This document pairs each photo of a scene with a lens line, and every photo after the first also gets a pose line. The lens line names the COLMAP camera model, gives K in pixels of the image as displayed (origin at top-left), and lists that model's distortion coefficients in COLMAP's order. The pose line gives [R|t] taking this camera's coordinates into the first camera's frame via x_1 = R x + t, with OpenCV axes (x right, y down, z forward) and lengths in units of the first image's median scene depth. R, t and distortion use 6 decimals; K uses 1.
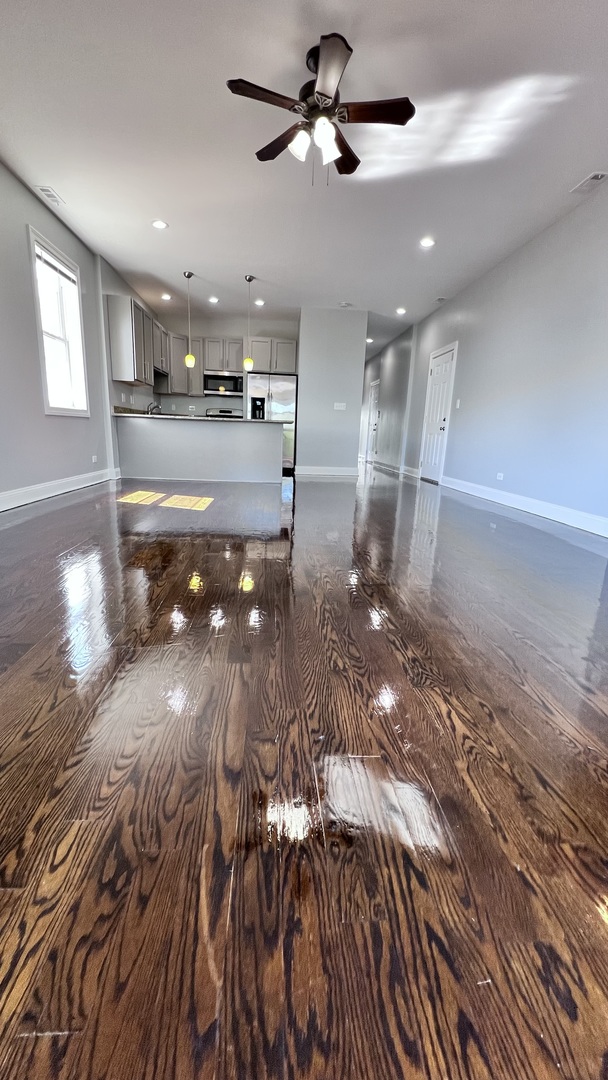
lens RADIAL K [[433.8, 0, 302.5], [0, 433.8, 542.1], [0, 0, 1]] dist [-0.002769, 0.001153]
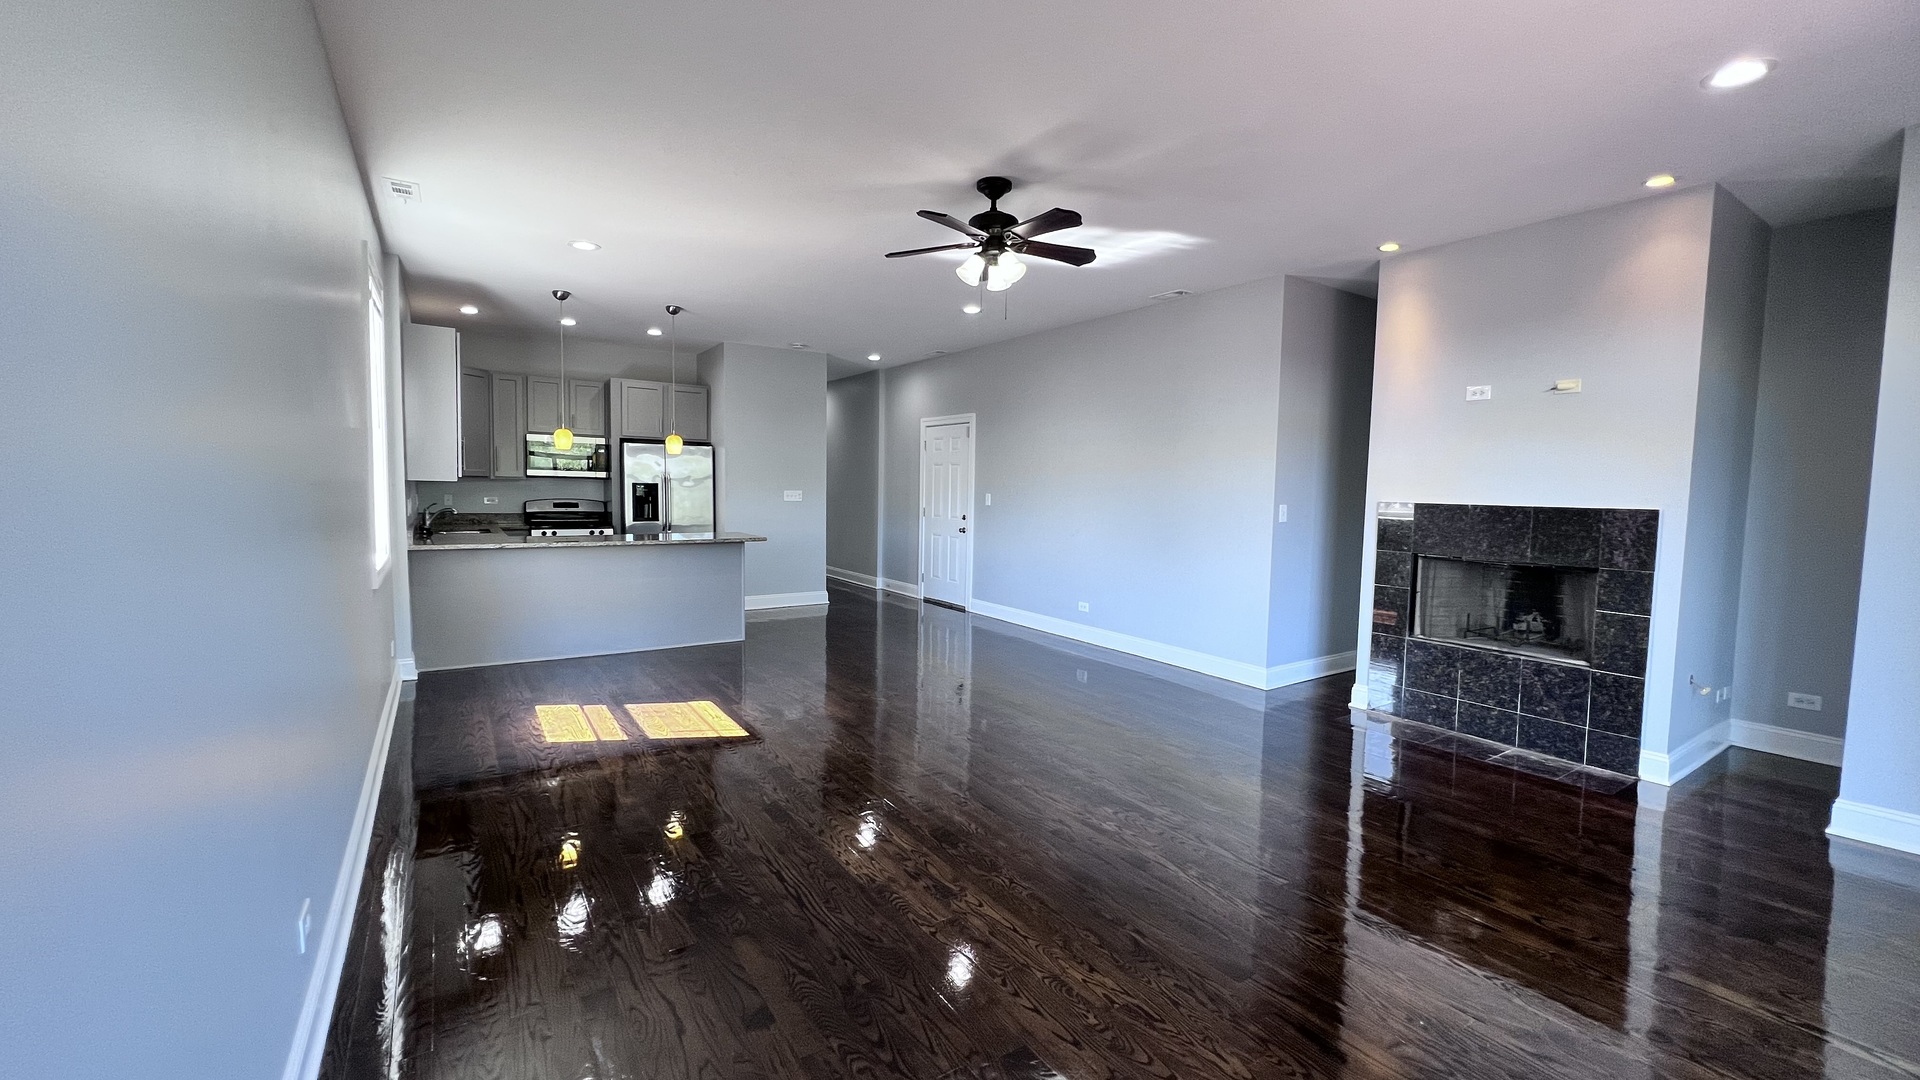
lens RADIAL K [[775.0, 0, 955.2], [0, 775.0, 539.6], [0, 0, 1]] dist [-0.001438, 0.000038]
pose [[0.870840, -0.056872, 0.488266, -0.523456], [0.133109, 0.983458, -0.122854, -0.180255], [-0.473202, 0.171978, 0.864004, -0.090464]]
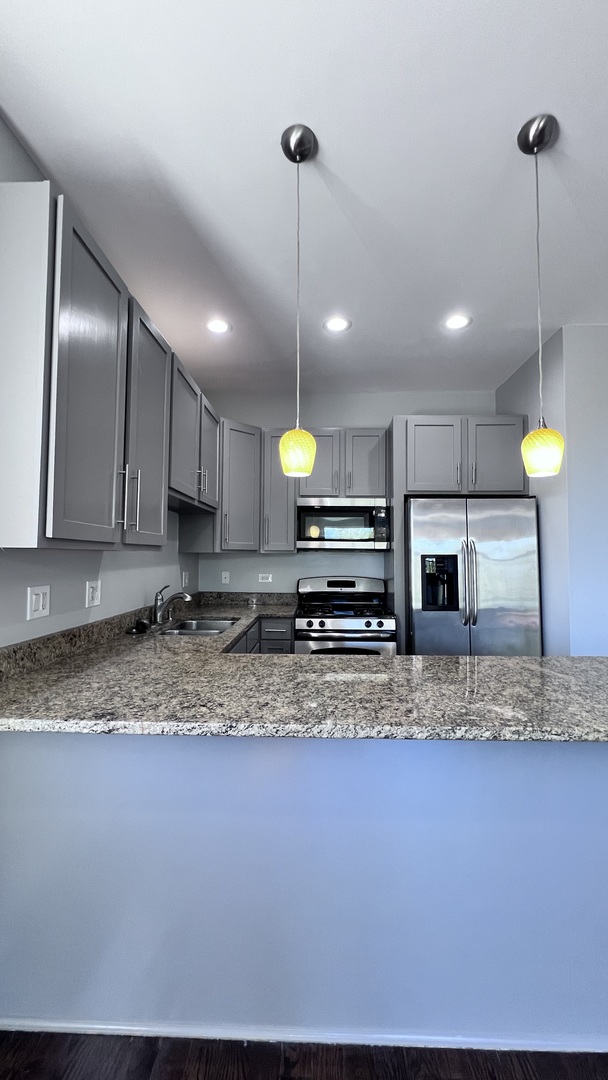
lens RADIAL K [[433.8, 0, 304.5], [0, 433.8, 539.9], [0, 0, 1]] dist [-0.002769, 0.001153]
pose [[0.994250, -0.041553, -0.098698, -0.388558], [0.011519, 0.957798, -0.287211, -0.500813], [0.106467, 0.284422, 0.952769, 1.303560]]
